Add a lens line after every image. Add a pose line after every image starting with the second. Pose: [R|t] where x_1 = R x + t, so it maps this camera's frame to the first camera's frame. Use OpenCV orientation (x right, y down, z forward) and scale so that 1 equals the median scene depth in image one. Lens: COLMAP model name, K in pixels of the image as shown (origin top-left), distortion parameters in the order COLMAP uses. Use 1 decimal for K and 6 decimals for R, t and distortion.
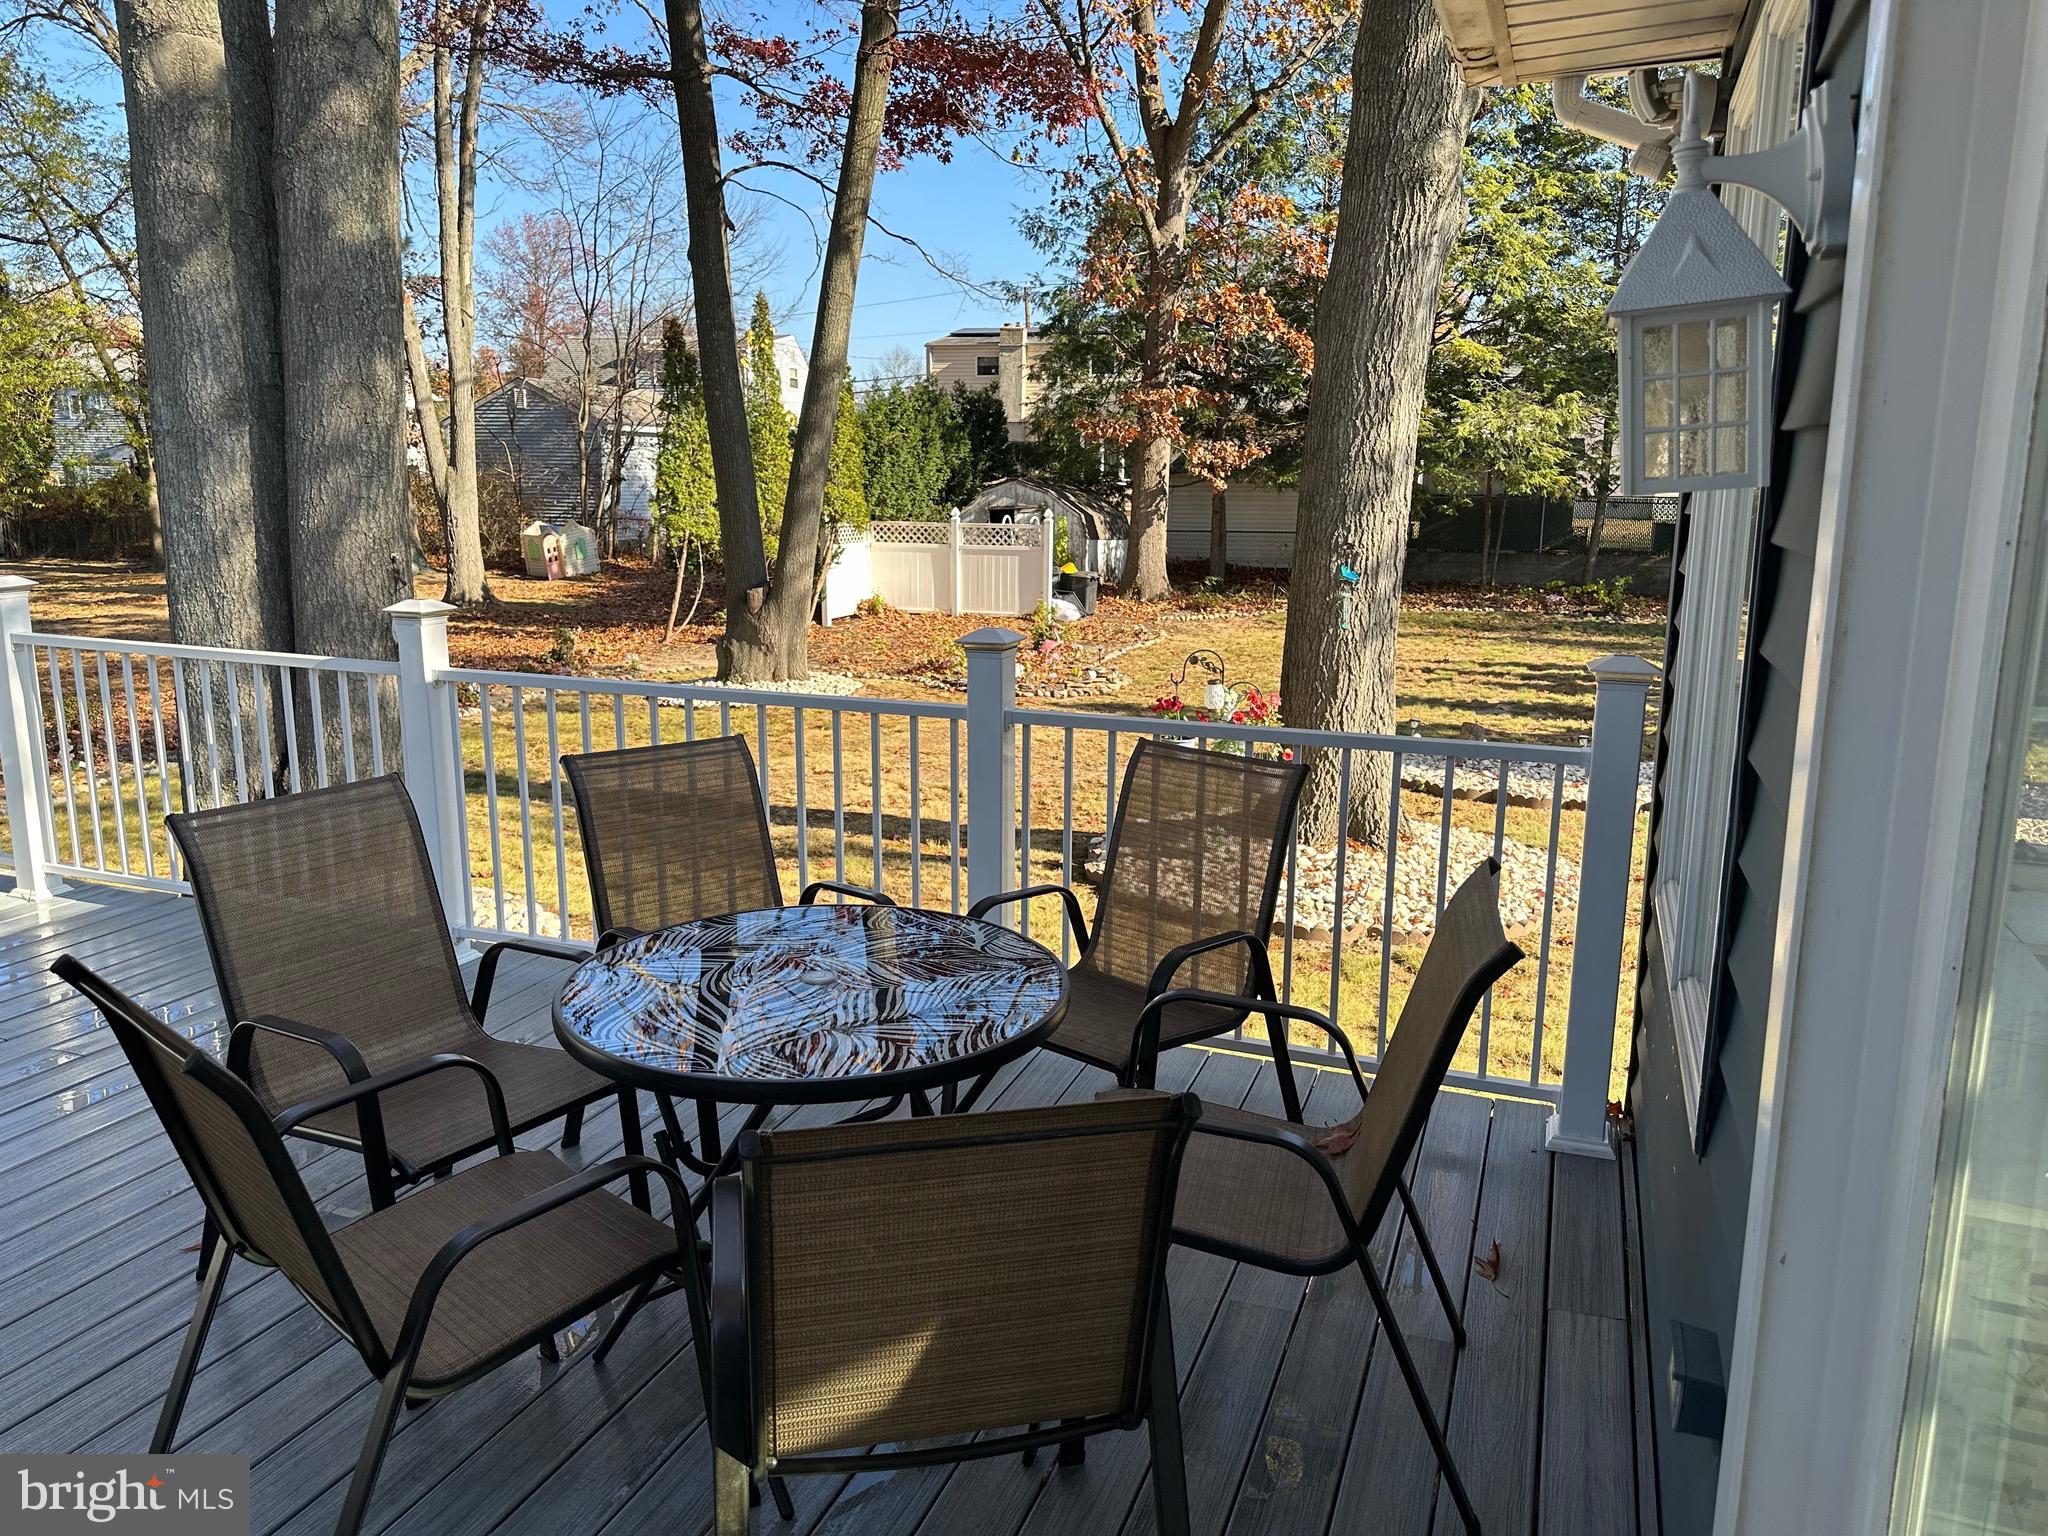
lens RADIAL K [[1465.4, 0, 1012.9], [0, 1465.4, 771.7], [0, 0, 1]] dist [0.089951, -0.109343]
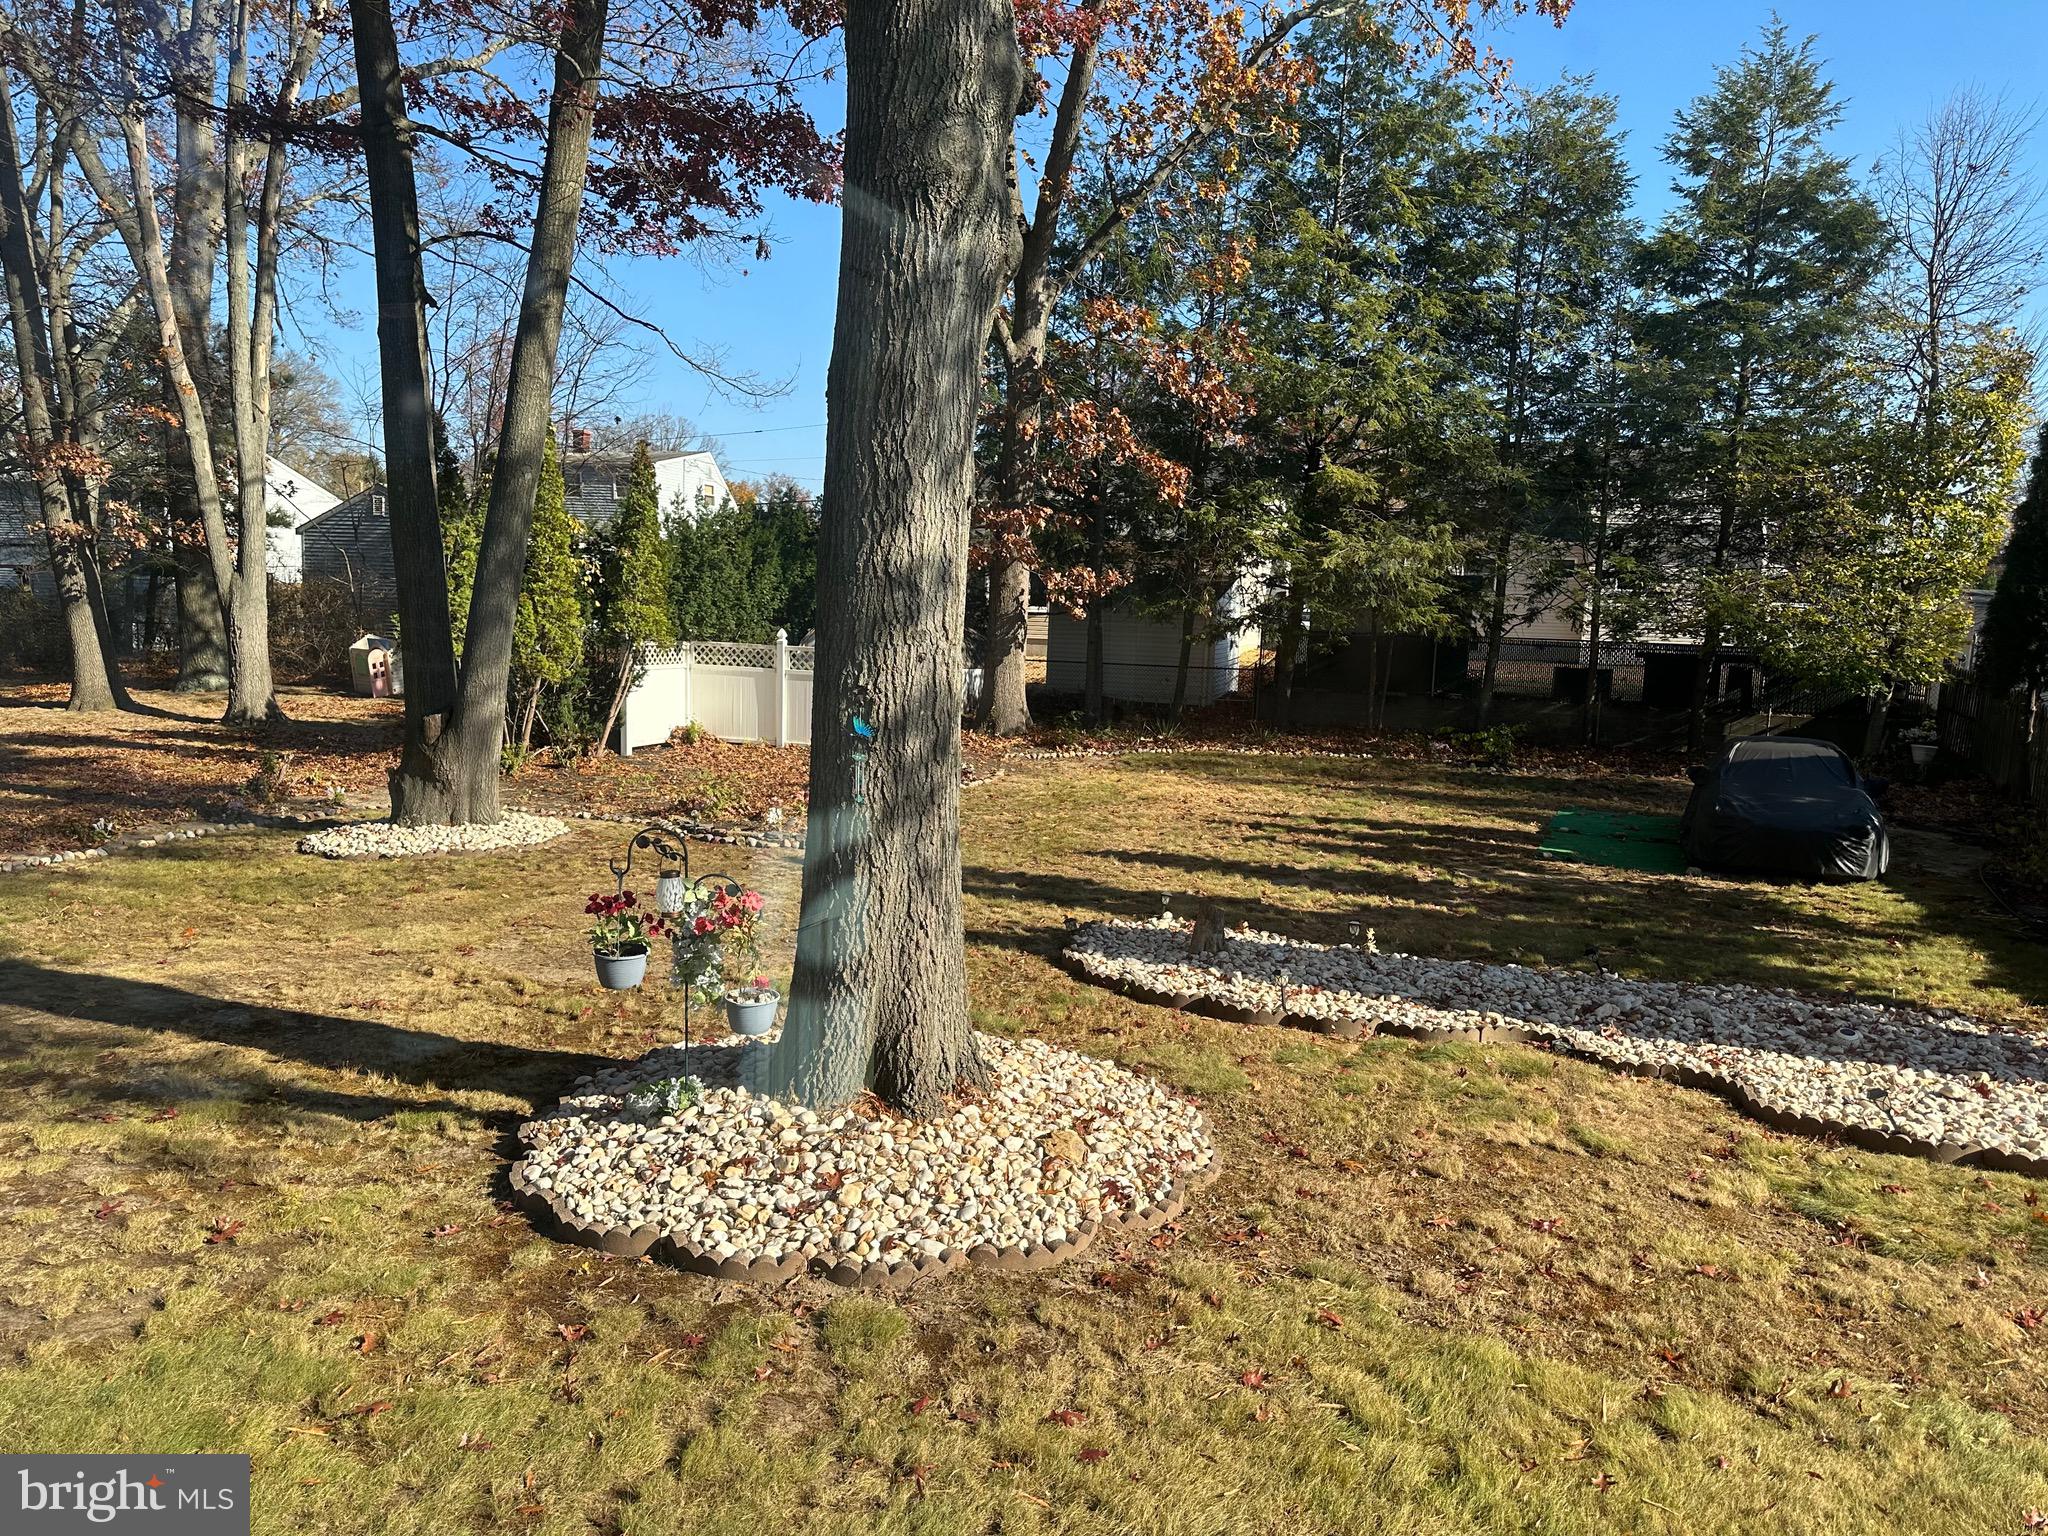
lens RADIAL K [[1465.4, 0, 1007.9], [0, 1465.4, 799.9], [0, 0, 1]] dist [0.089951, -0.109343]
pose [[0.999680, 0.024171, 0.007515, 0.125578], [-0.023631, 0.997594, -0.065181, -0.023308], [-0.009072, 0.064983, 0.997845, 0.122643]]
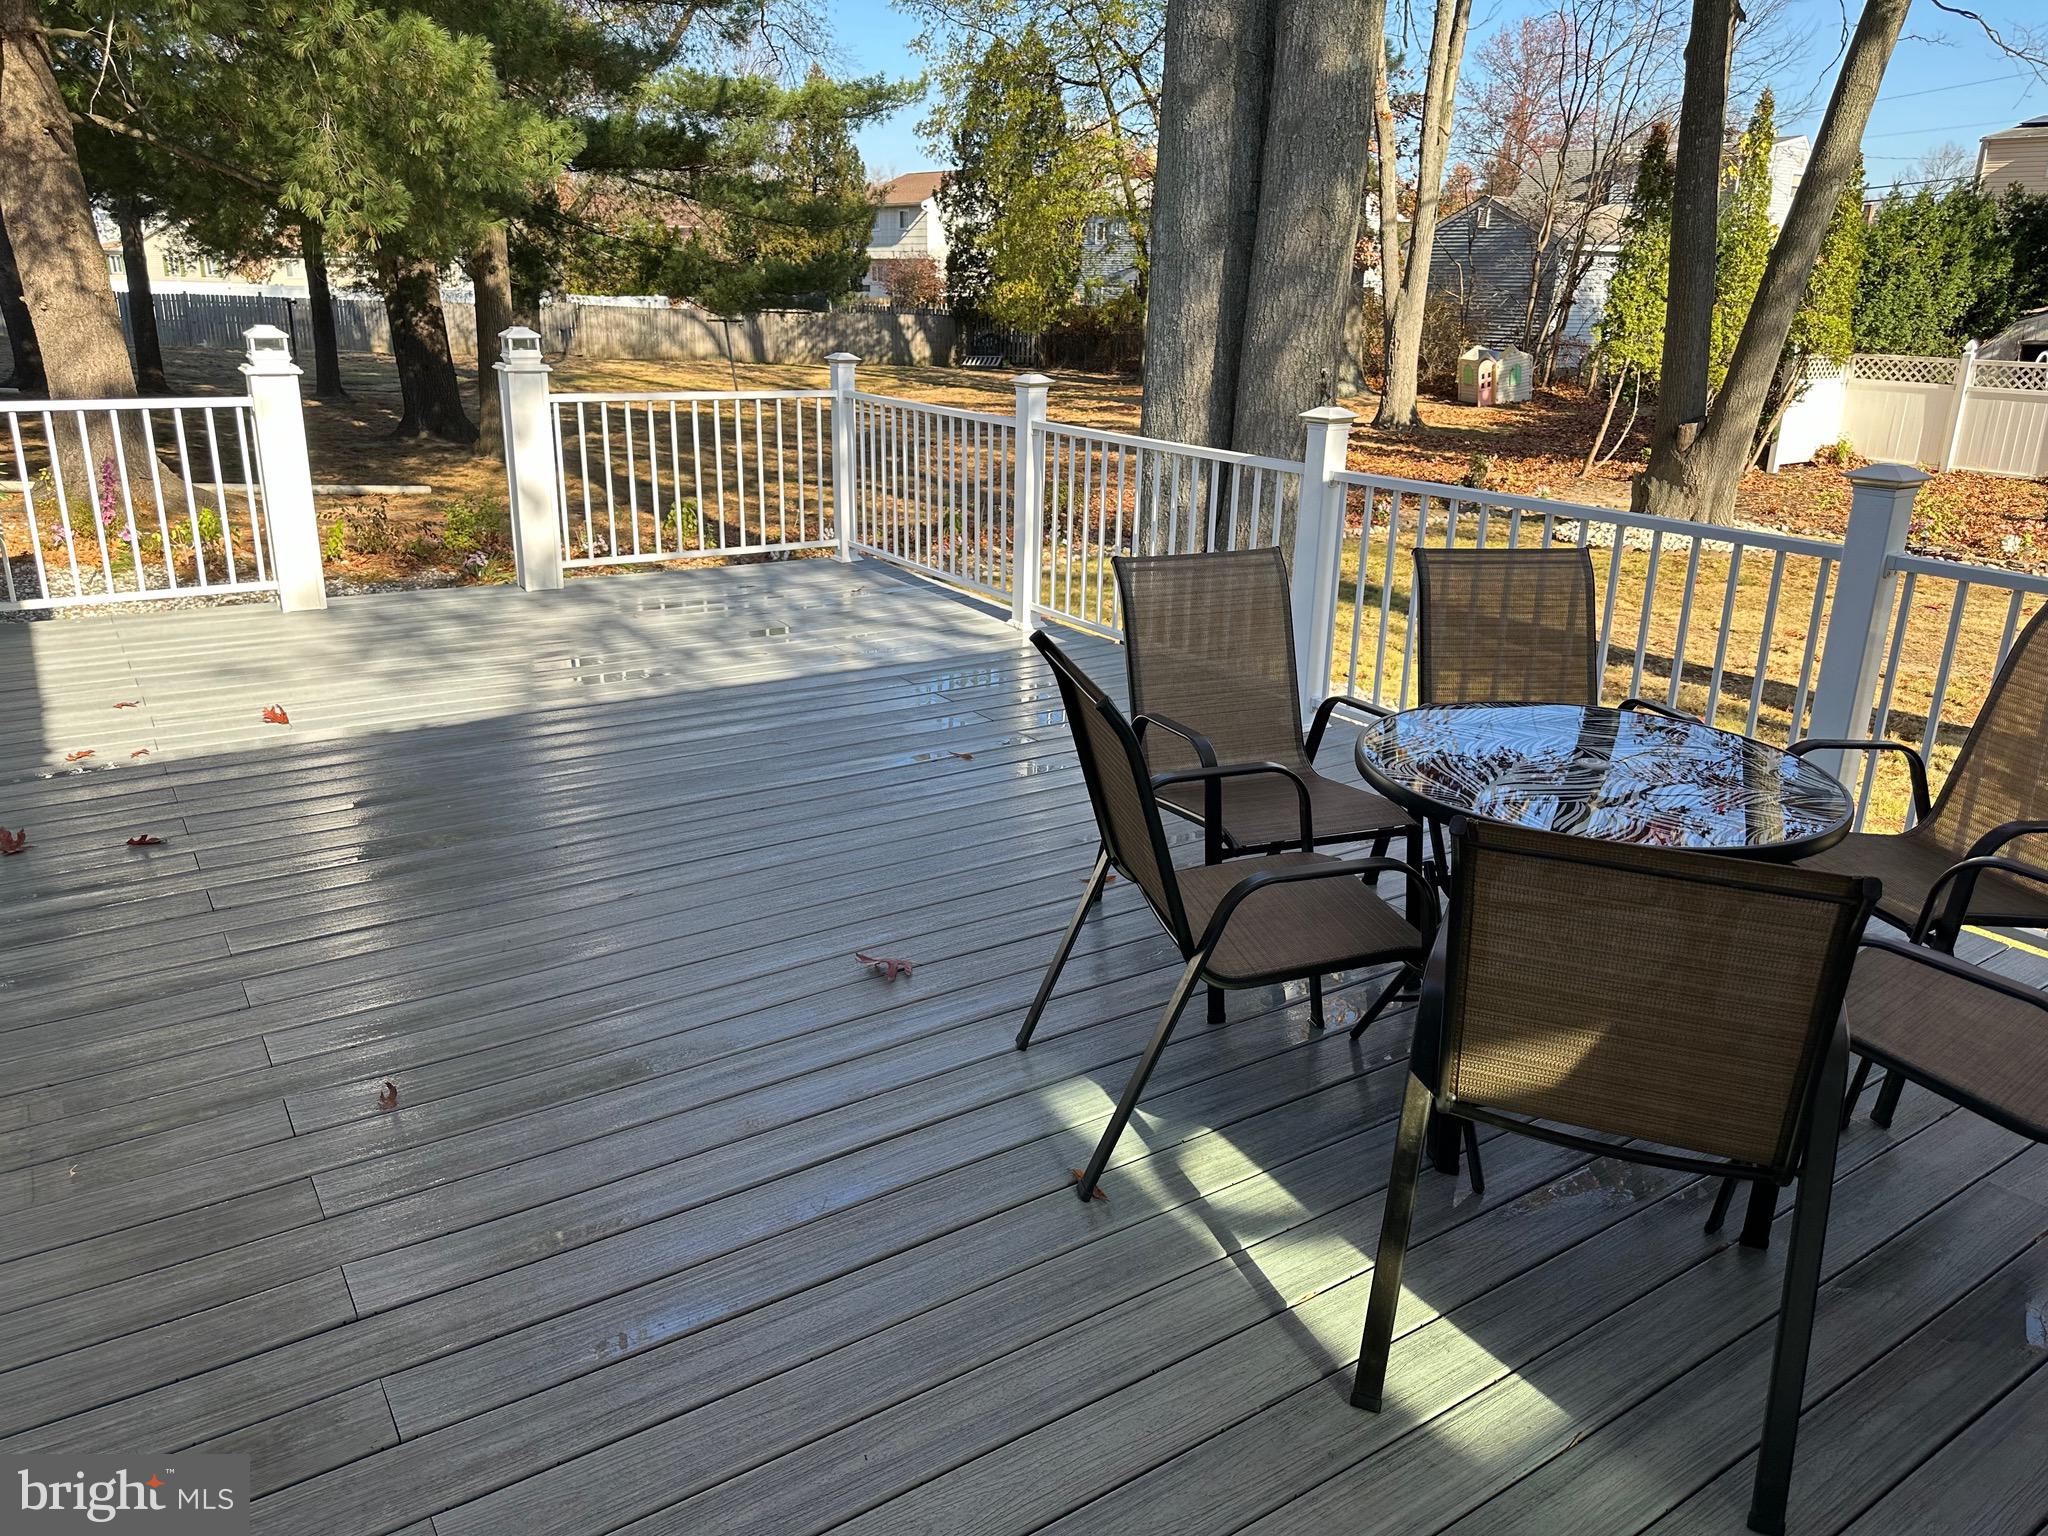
lens RADIAL K [[1465.4, 0, 1035.2], [0, 1465.4, 771.0], [0, 0, 1]] dist [0.089951, -0.109343]
pose [[0.830929, 0.185391, -0.524582, 0.012288], [-0.126548, 0.981115, 0.146283, 0.004445], [0.541795, -0.055166, 0.838698, -0.018475]]
